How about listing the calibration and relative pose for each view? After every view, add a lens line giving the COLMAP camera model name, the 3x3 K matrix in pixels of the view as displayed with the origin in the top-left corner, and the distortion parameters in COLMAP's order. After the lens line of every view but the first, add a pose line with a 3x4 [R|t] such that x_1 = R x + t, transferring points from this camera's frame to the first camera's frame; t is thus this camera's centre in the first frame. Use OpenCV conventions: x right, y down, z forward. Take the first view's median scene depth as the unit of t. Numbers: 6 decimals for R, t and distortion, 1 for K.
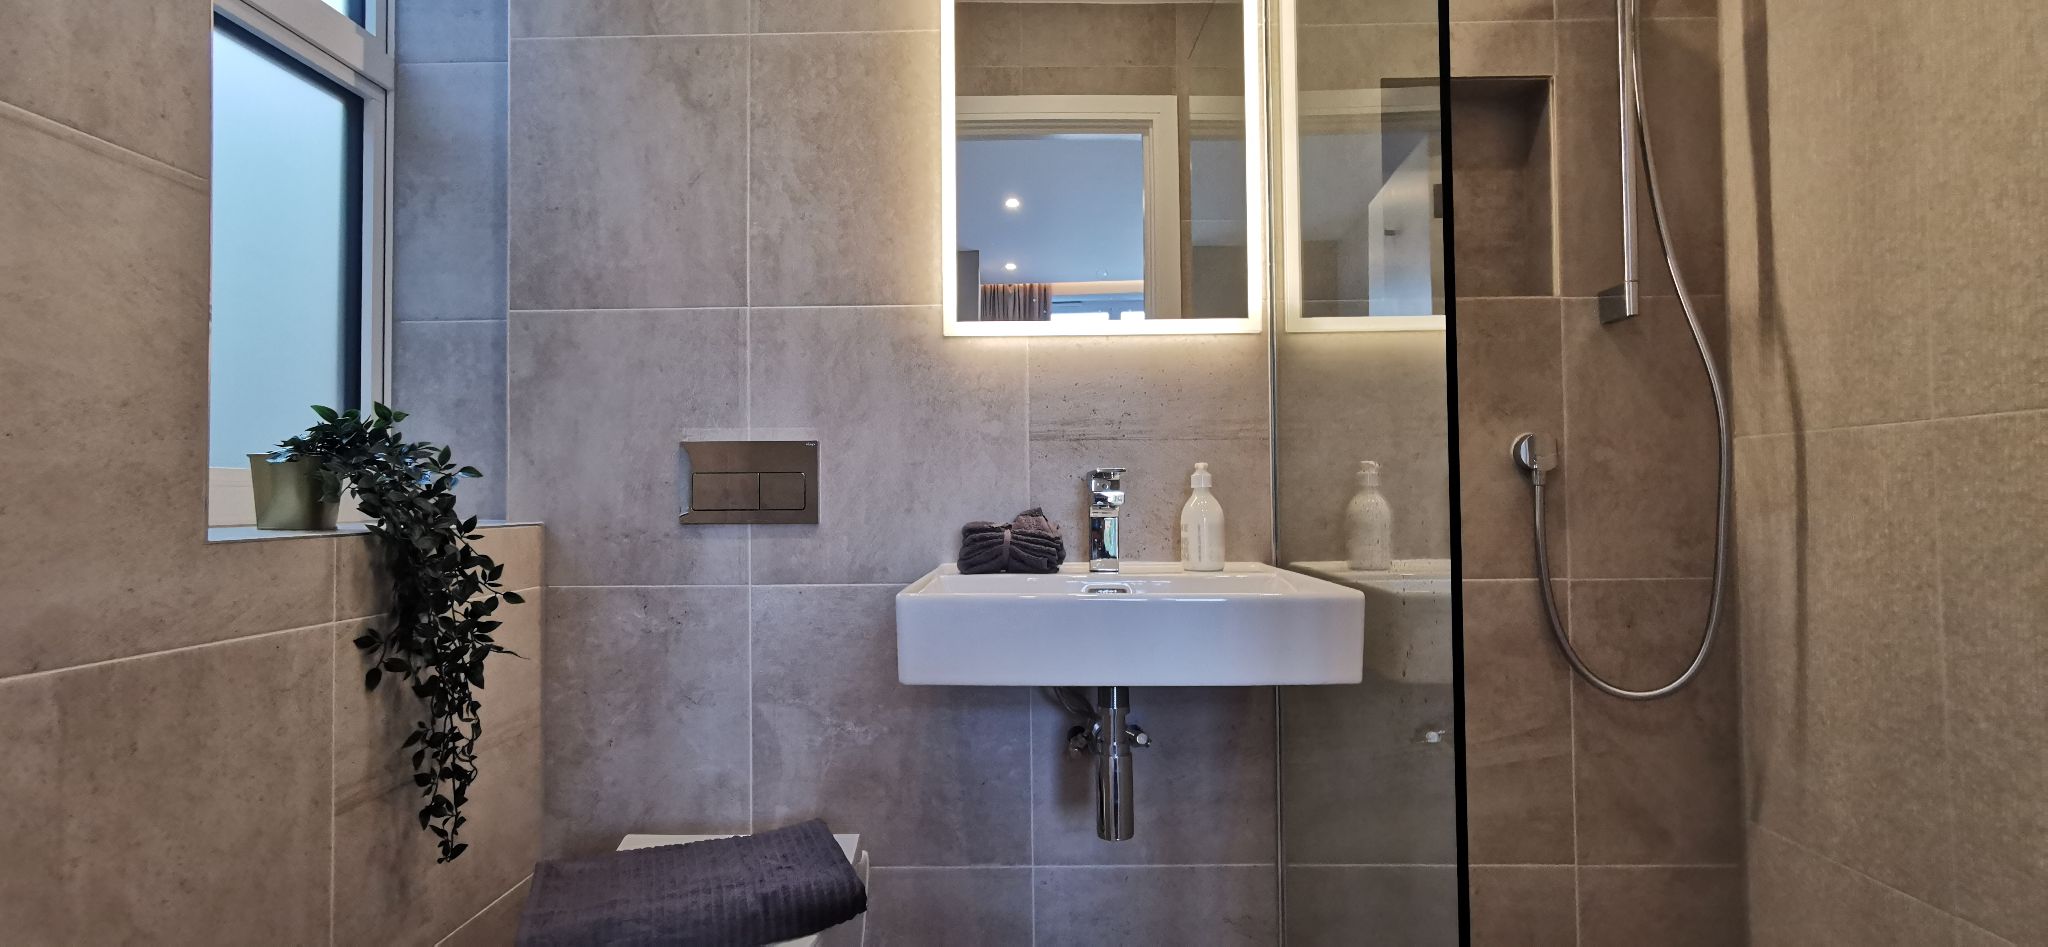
lens RADIAL K [[943.1, 0, 1022.1], [0, 943.1, 471.7], [0, 0, 1]] dist [0.005669, 0.001615]
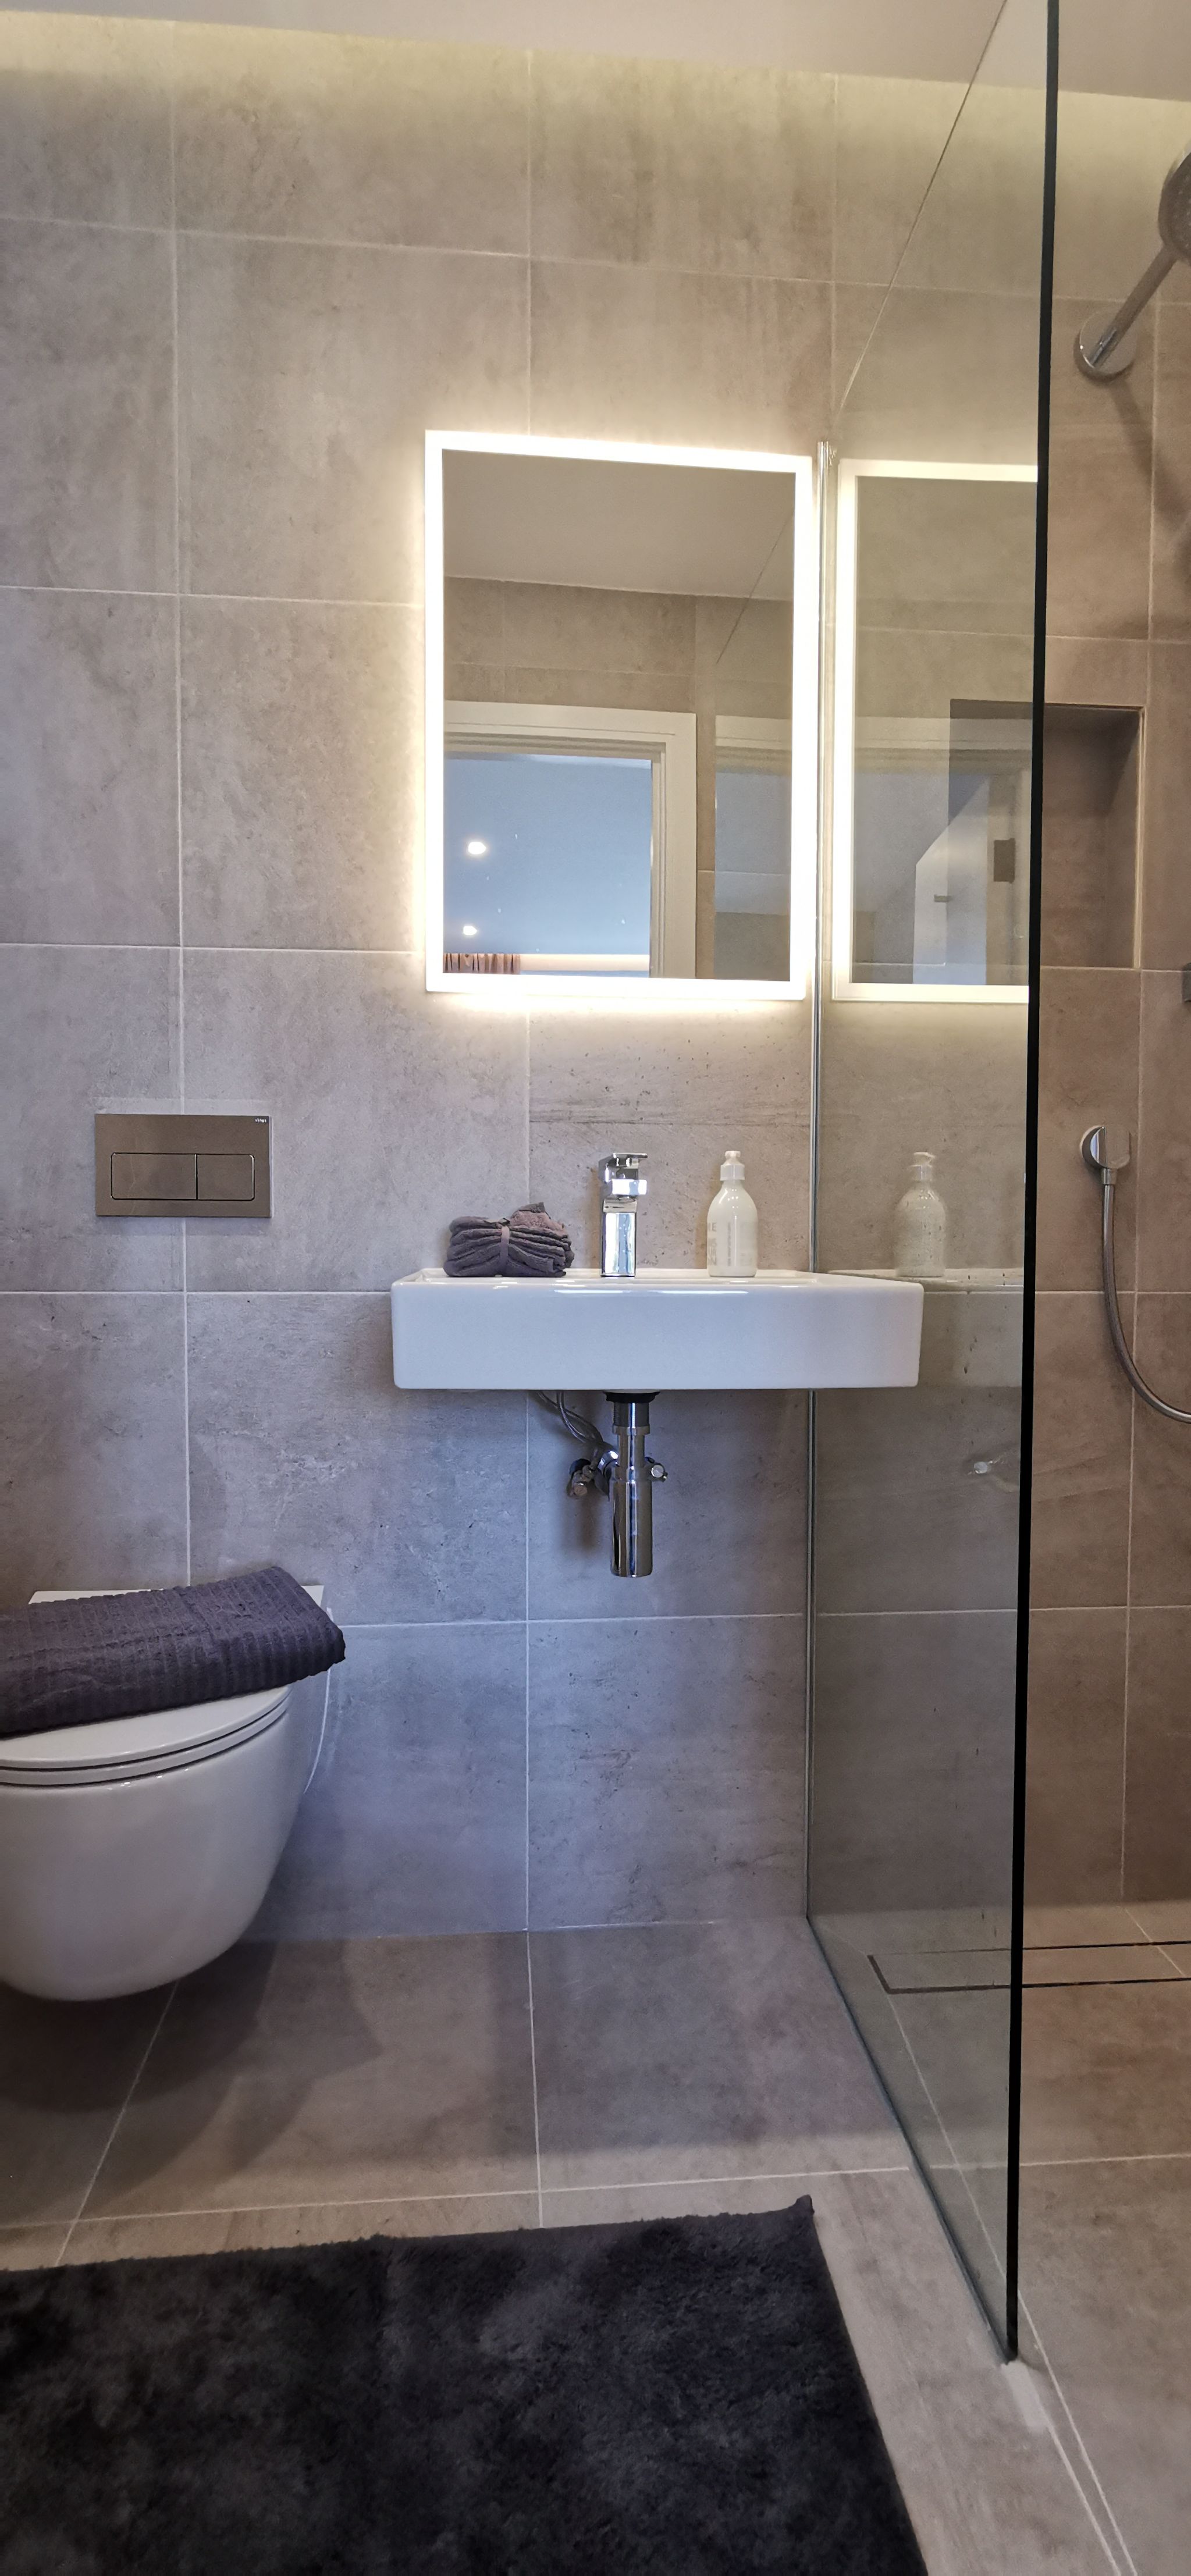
lens RADIAL K [[1186.3, 0, 586.4], [0, 1186.3, 1280.3], [0, 0, 1]] dist [0.005669, 0.001615]
pose [[0.994933, 0.009459, 0.100089, -0.045958], [-0.015776, 0.997919, 0.062519, 0.040263], [-0.099290, -0.063781, 0.993012, -0.055201]]
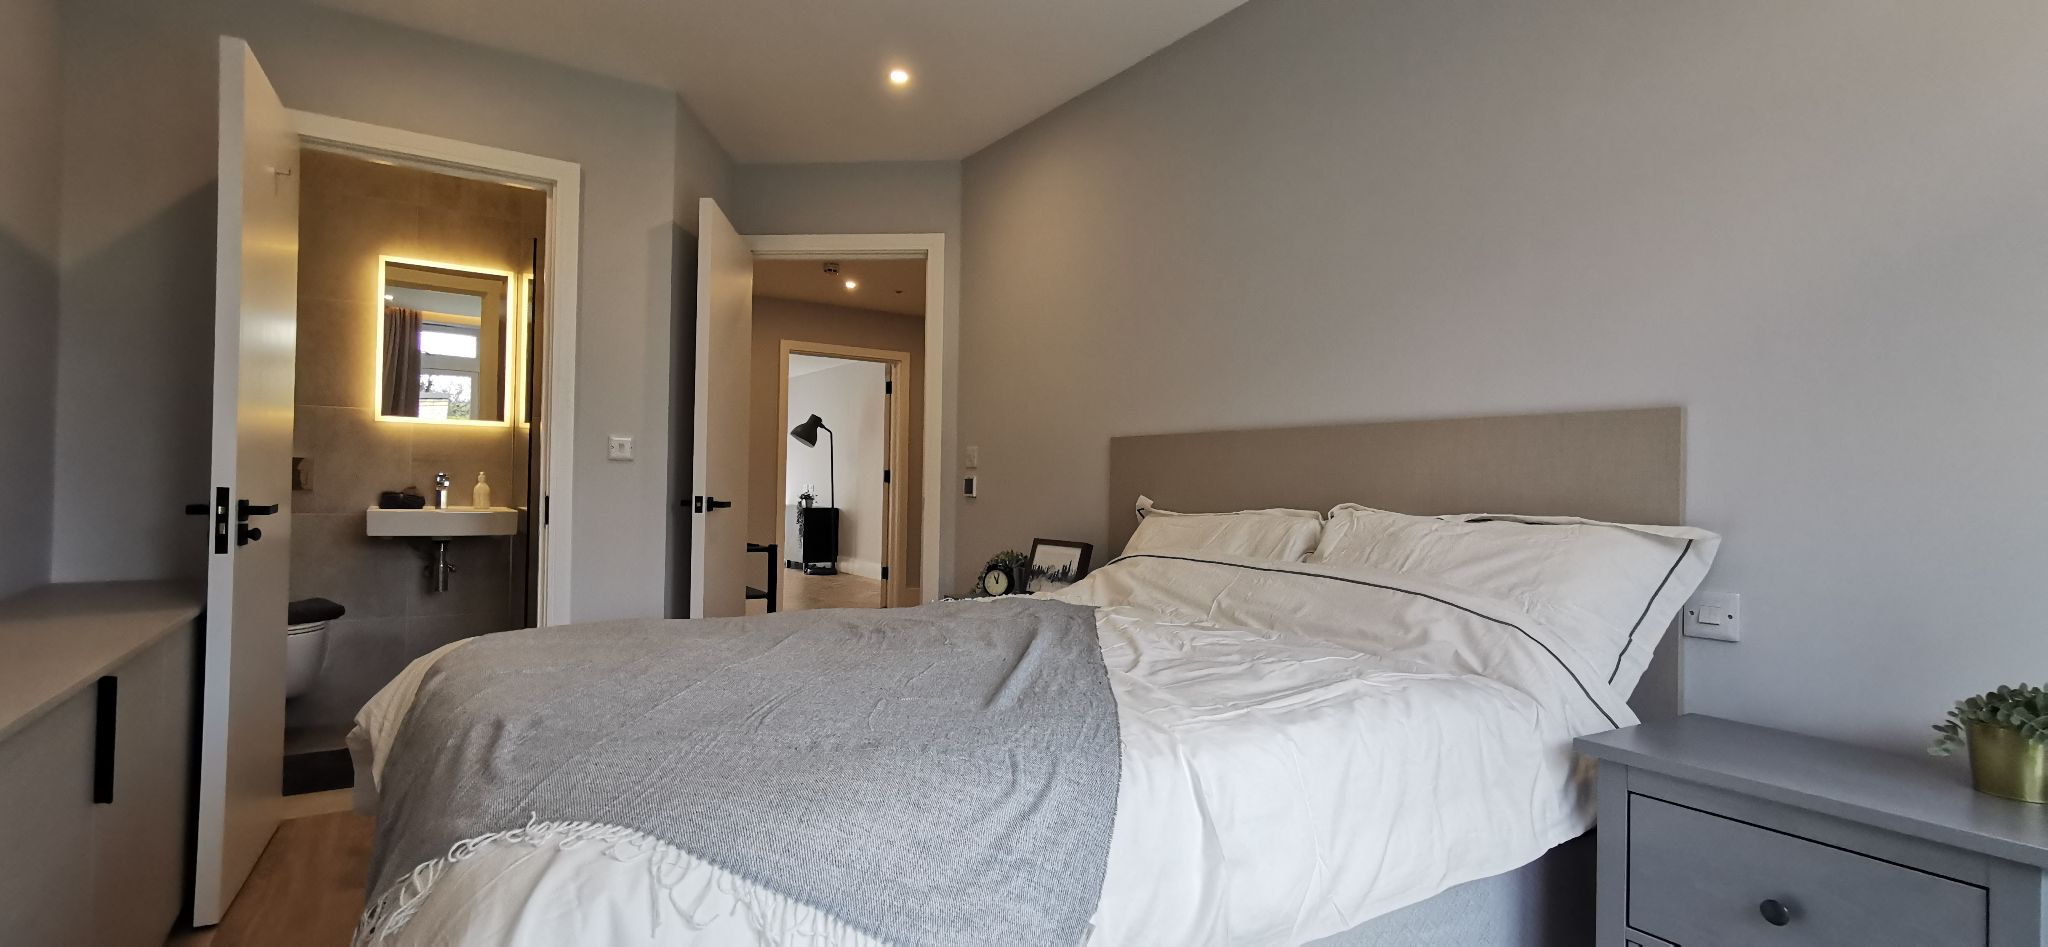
lens RADIAL K [[943.1, 0, 1038.4], [0, 943.1, 469.1], [0, 0, 1]] dist [0.005669, 0.001615]
pose [[0.816340, 0.032662, 0.576648, -0.089283], [-0.036415, 0.999324, -0.005052, -0.064412], [-0.576423, -0.016875, 0.816977, -2.314857]]
